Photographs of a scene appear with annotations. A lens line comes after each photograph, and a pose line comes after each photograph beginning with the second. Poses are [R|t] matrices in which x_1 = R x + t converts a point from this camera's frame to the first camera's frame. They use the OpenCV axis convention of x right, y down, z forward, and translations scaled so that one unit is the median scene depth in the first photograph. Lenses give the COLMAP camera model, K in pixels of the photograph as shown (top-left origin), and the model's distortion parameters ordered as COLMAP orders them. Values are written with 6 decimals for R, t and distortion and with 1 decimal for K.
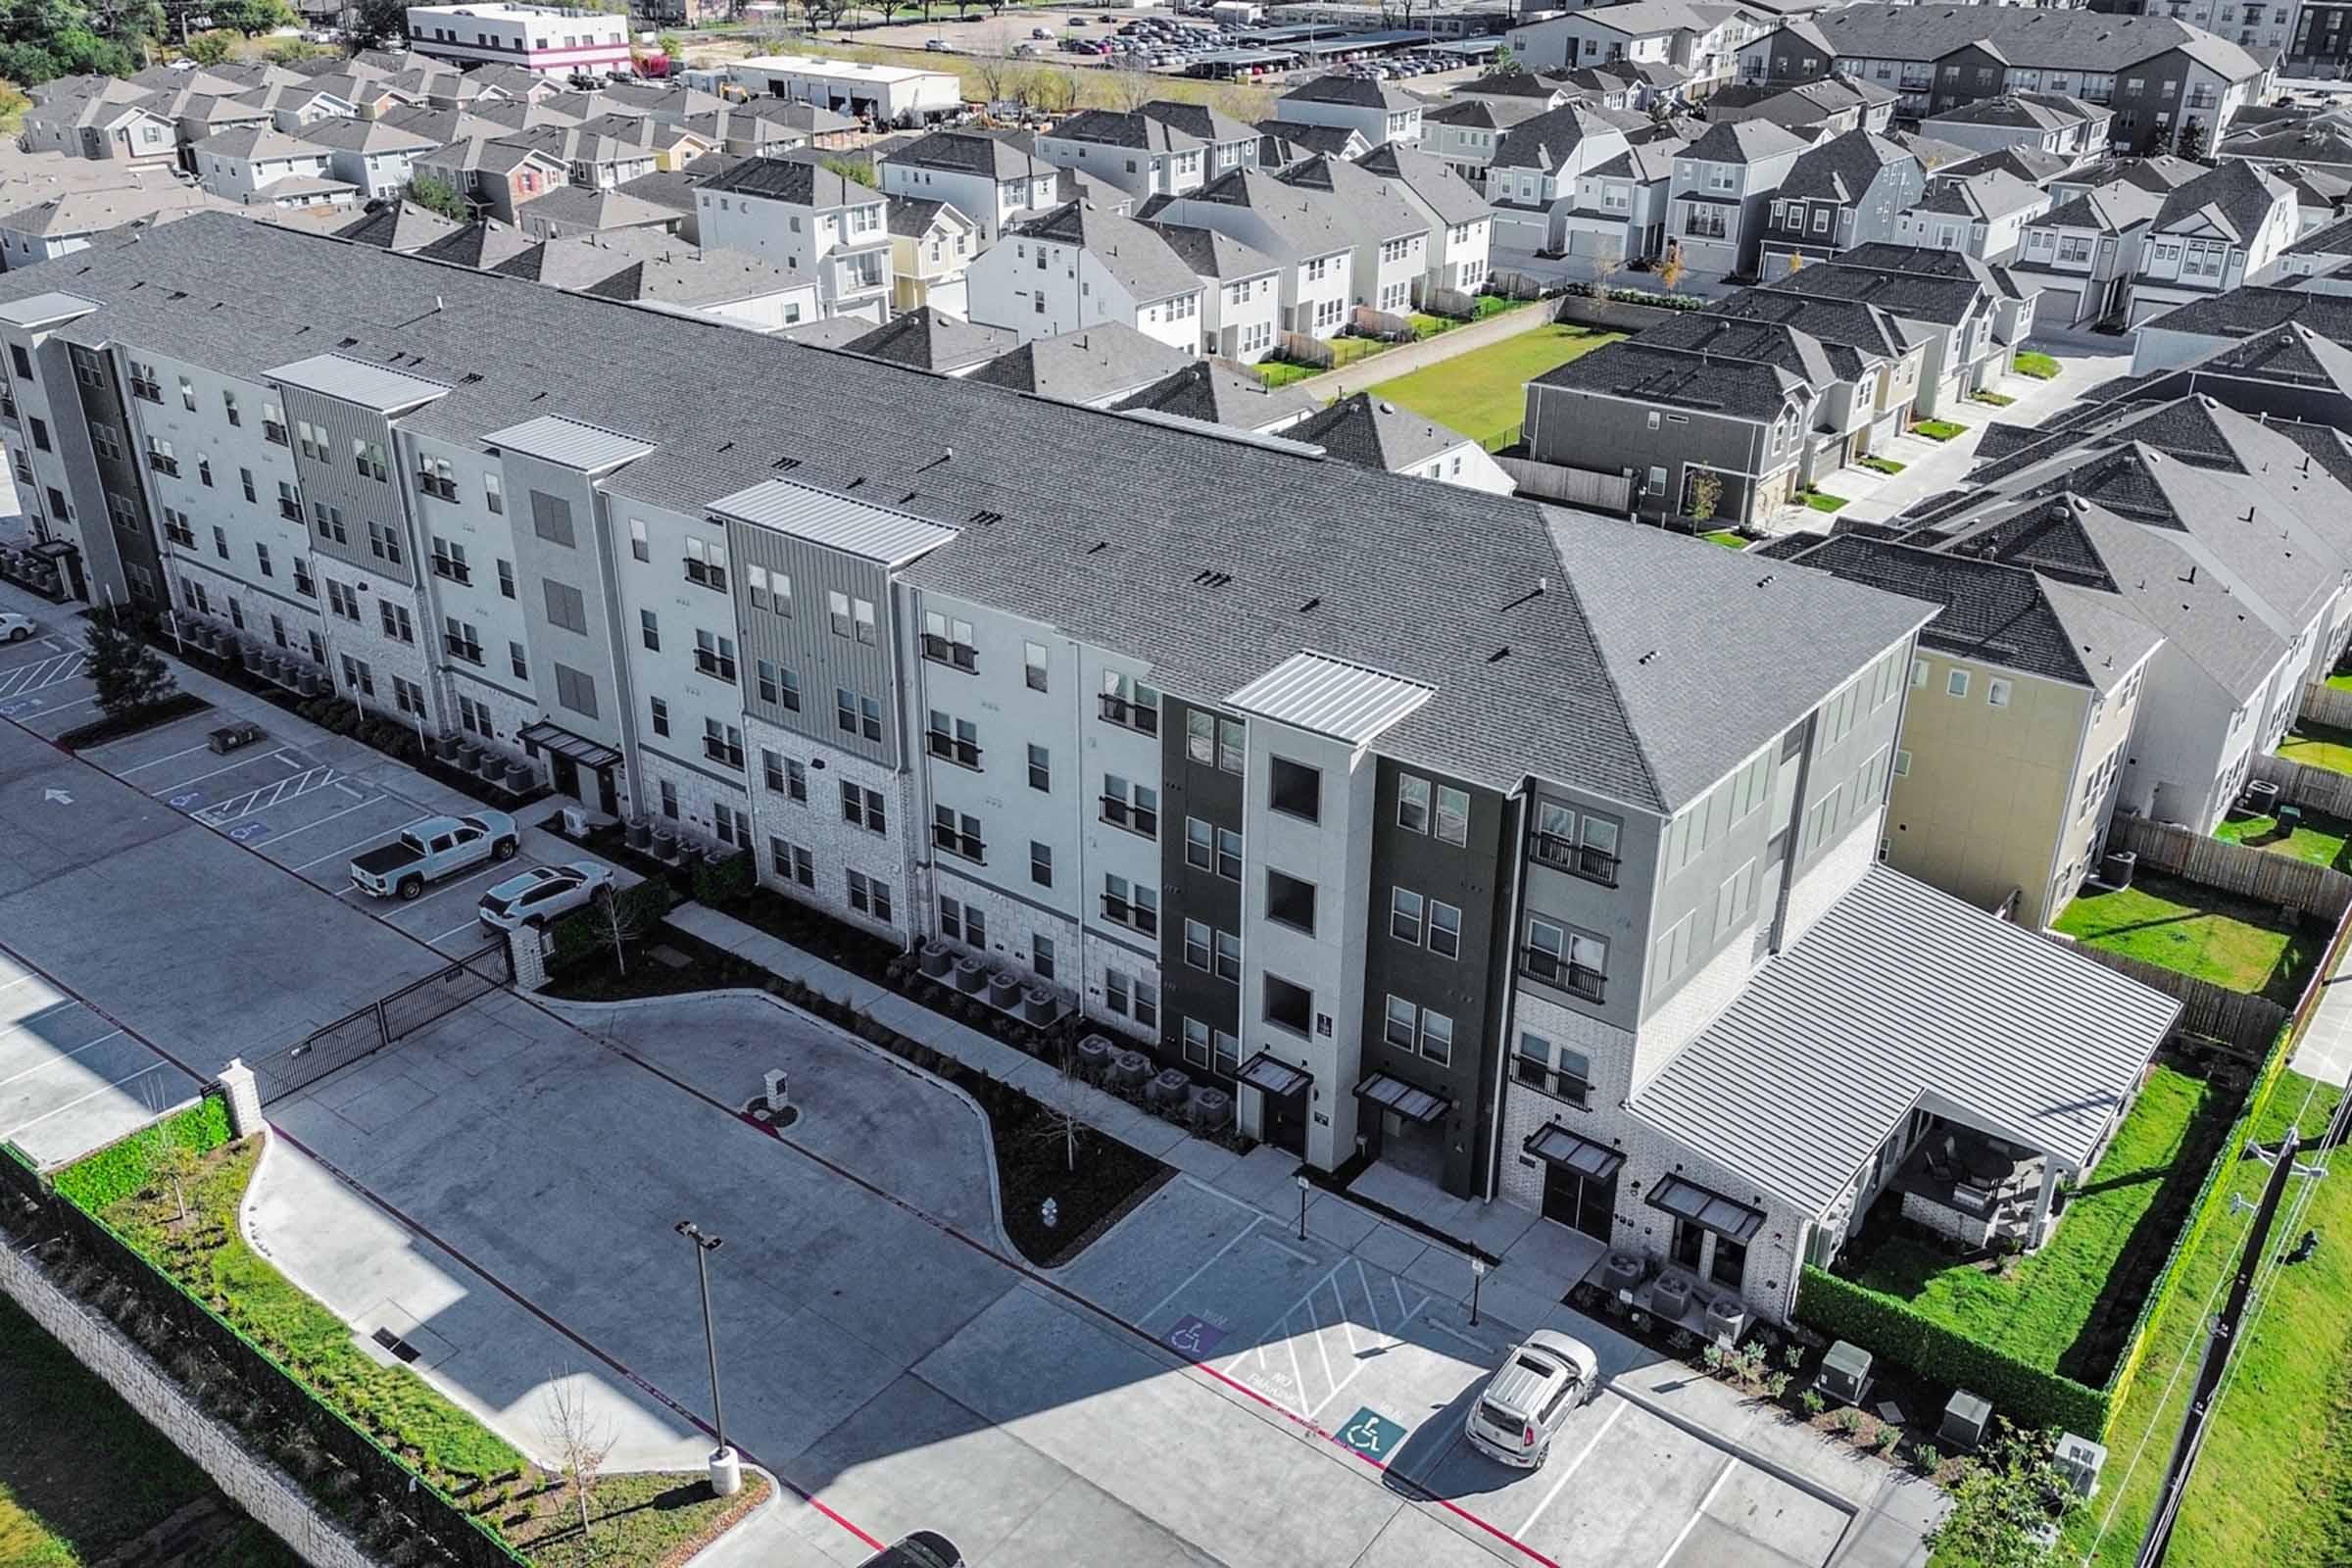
lens RADIAL K [[1954.0, 0, 1182.4], [0, 1954.0, 784.1], [0, 0, 1]] dist [0.101952, -0.148468]
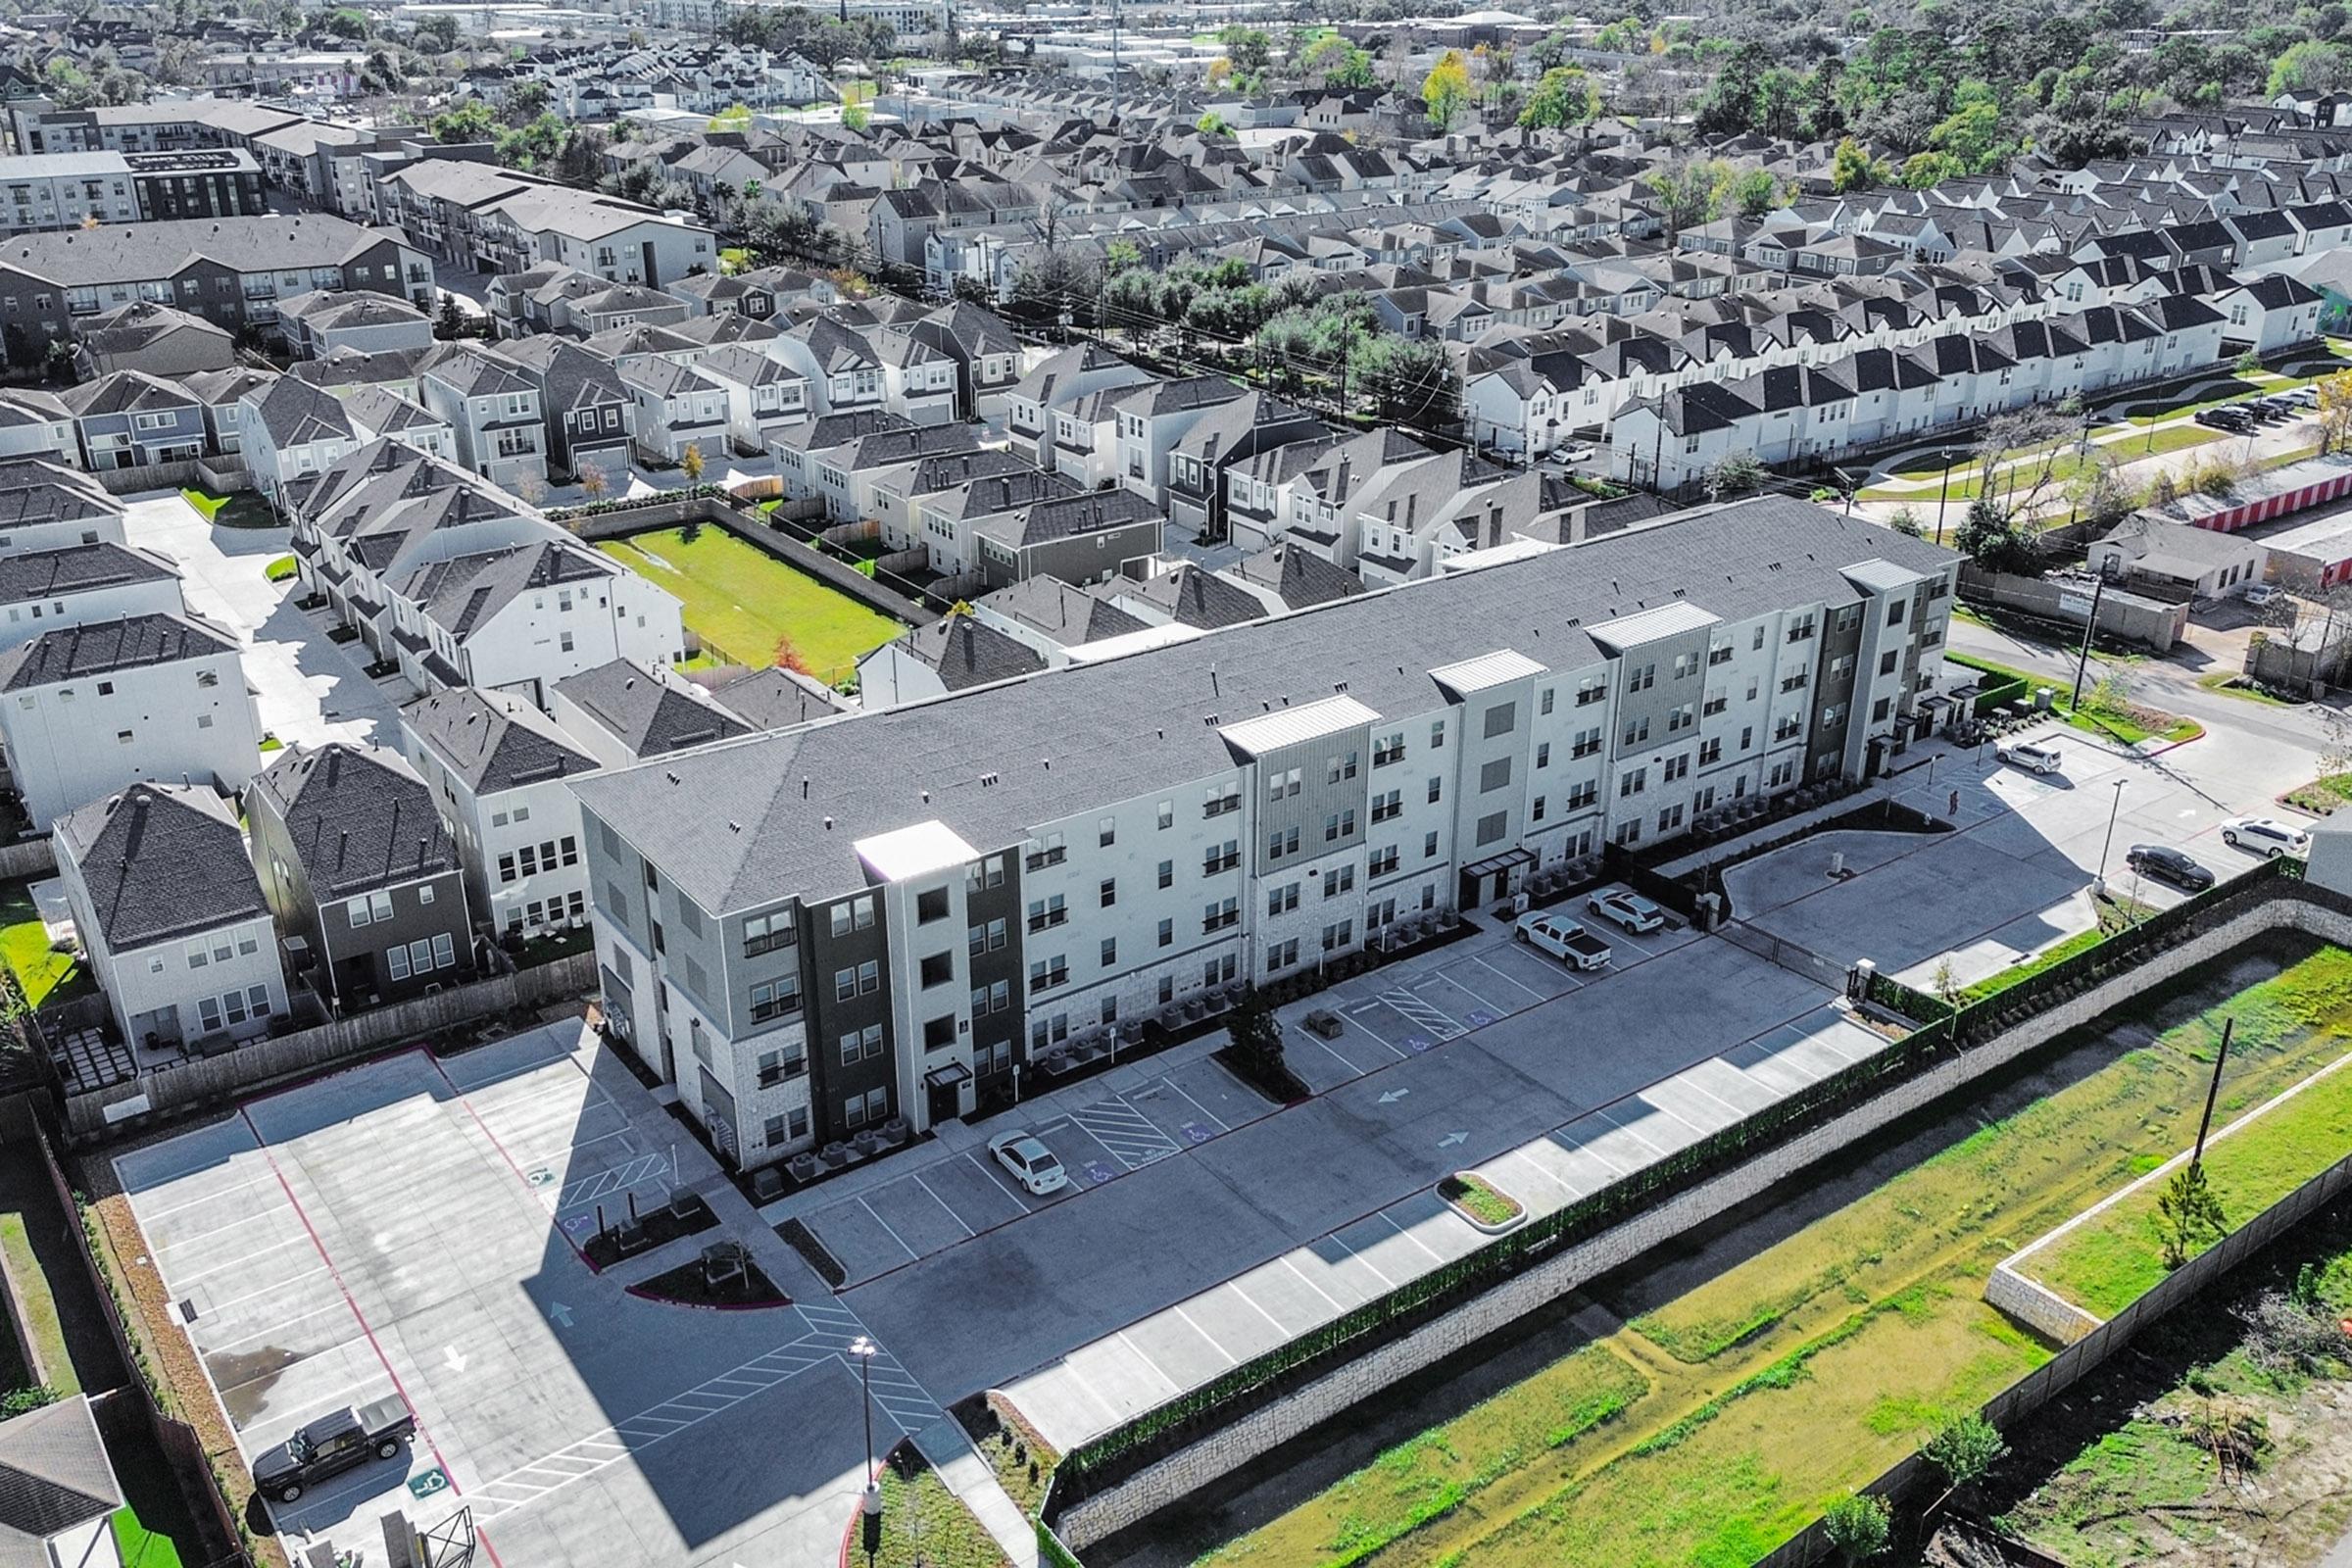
lens RADIAL K [[1965.9, 0, 1184.6], [0, 1965.9, 797.6], [0, 0, 1]] dist [0.064279, -0.058328]
pose [[0.273902, -0.395176, 0.876820, -1.558193], [0.417550, 0.870143, 0.261732, -0.519386], [-0.866389, 0.294427, 0.403340, 0.534498]]
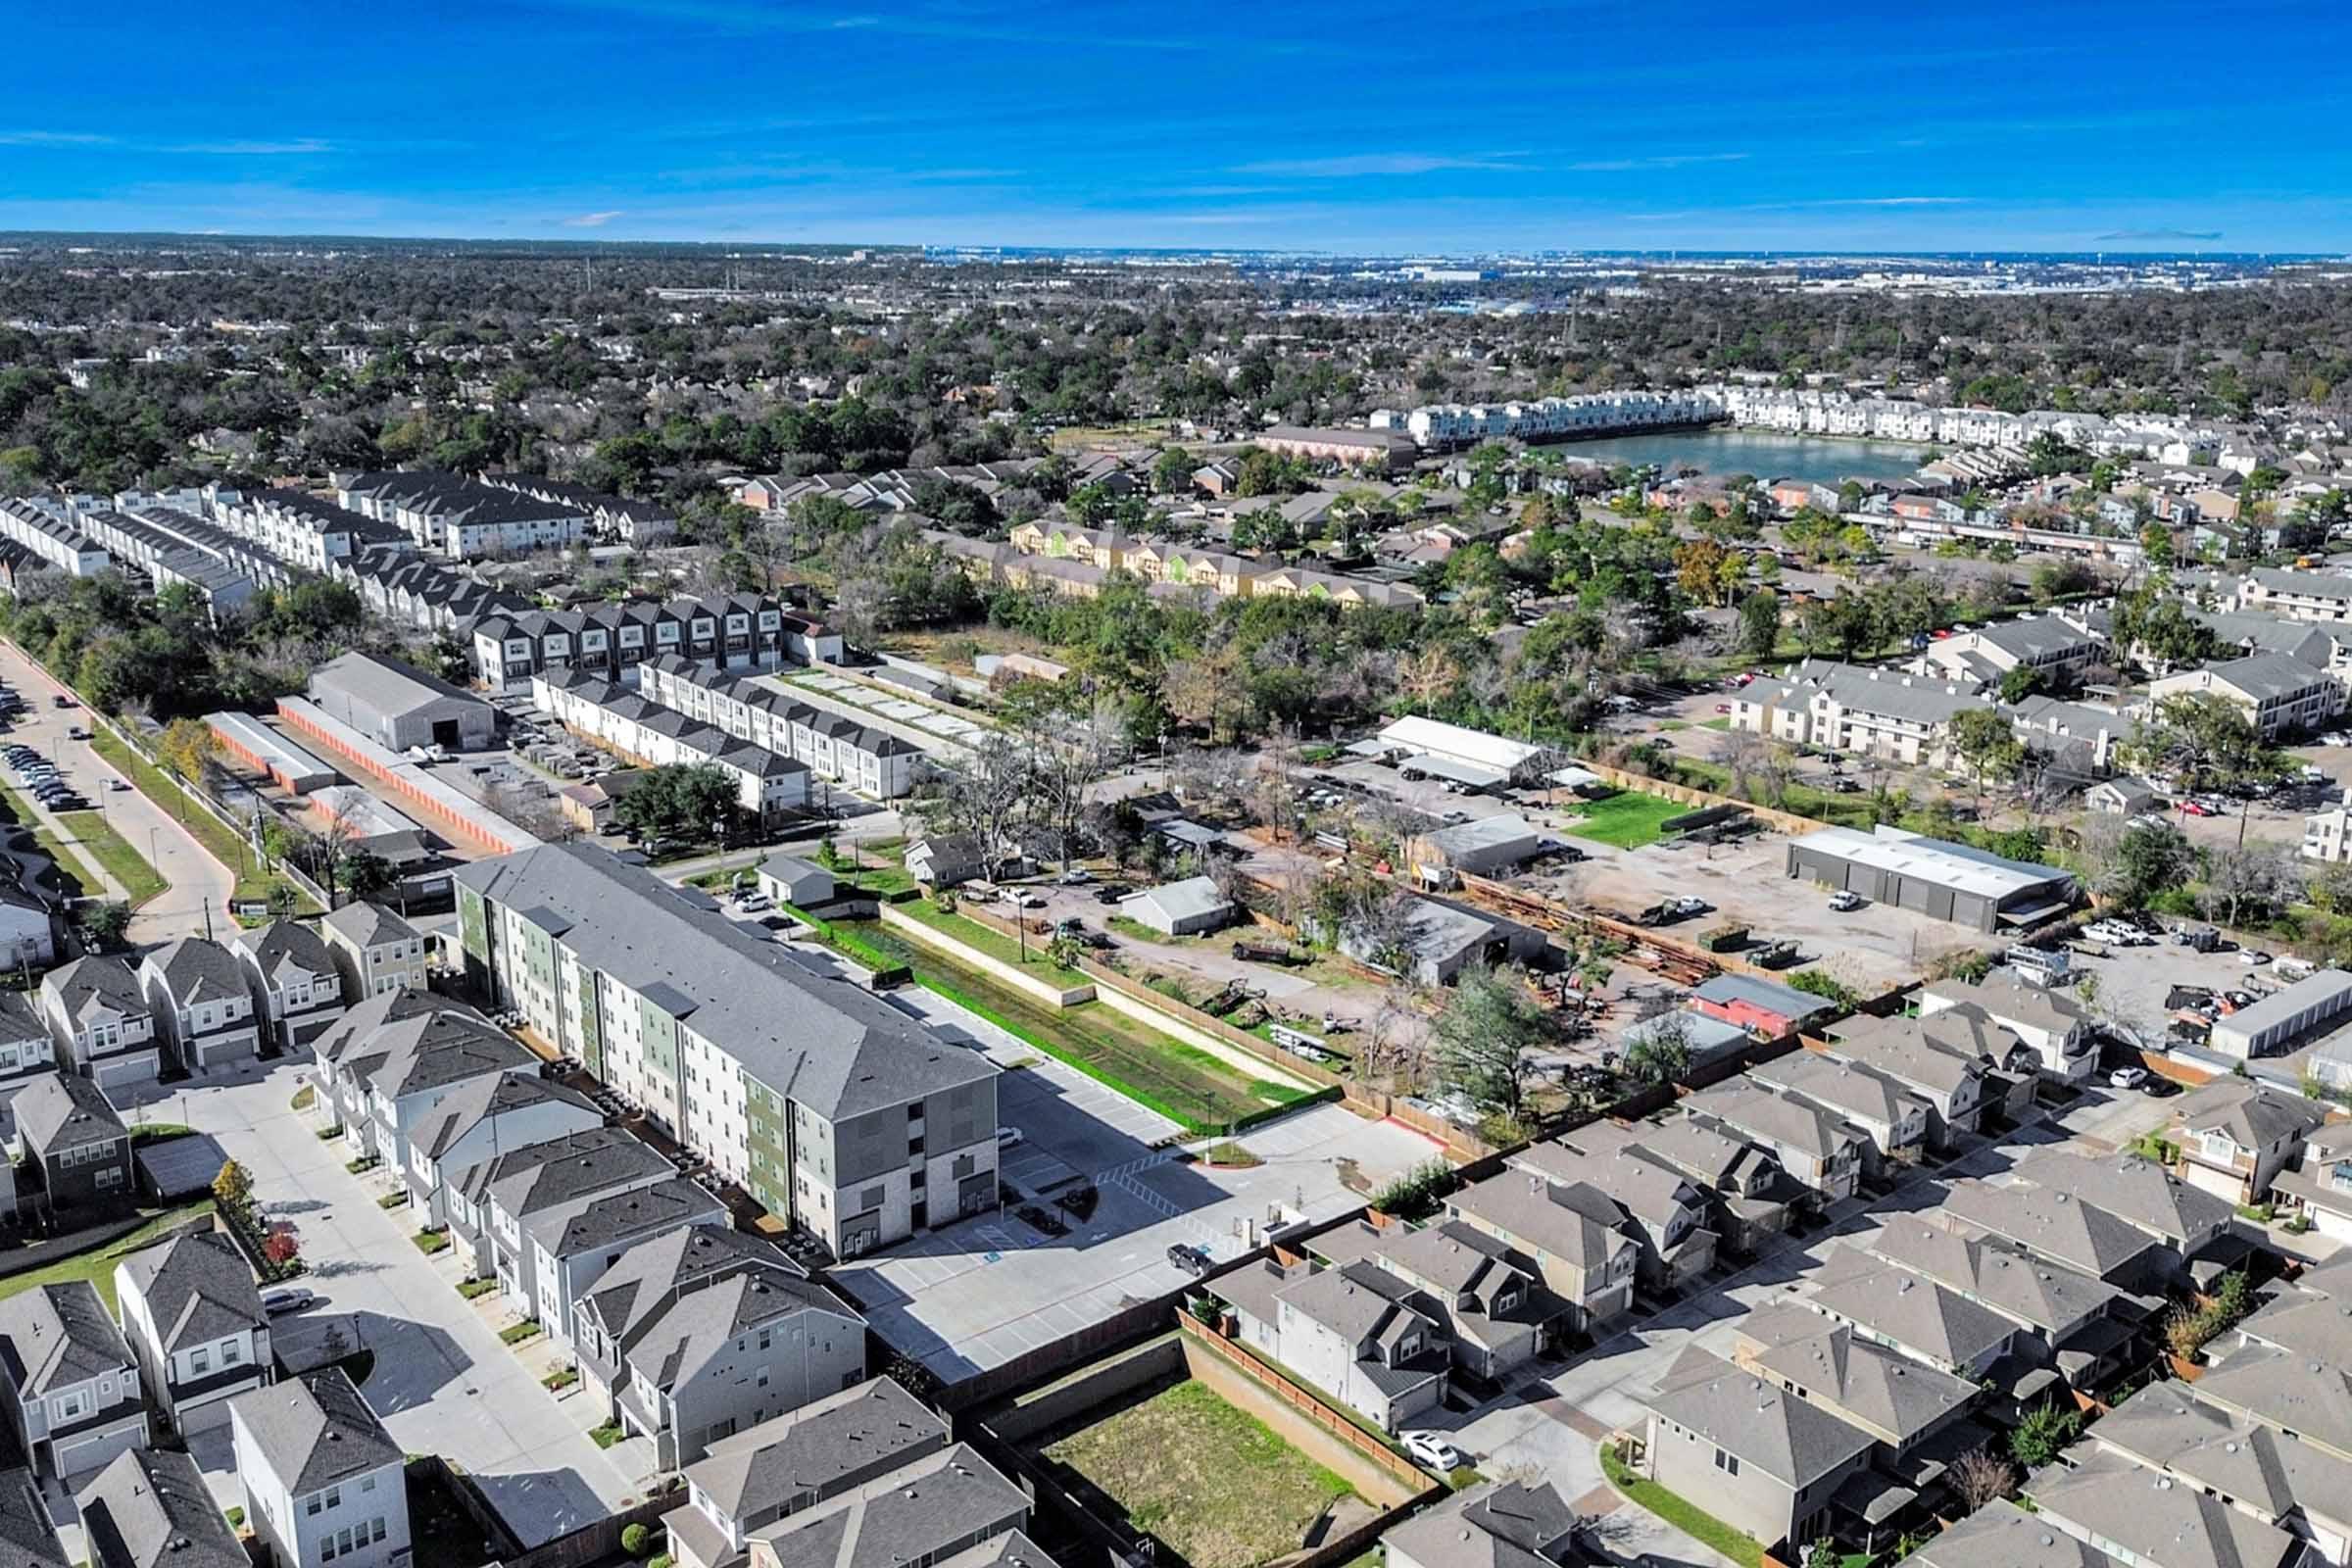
lens RADIAL K [[1954.0, 0, 1182.4], [0, 1954.0, 784.1], [0, 0, 1]] dist [0.101952, -0.148468]
pose [[-0.974525, -0.076898, 0.210686, -1.386299], [0.080485, 0.756908, 0.648546, -1.970095], [-0.209342, 0.648981, -0.731436, 2.559959]]
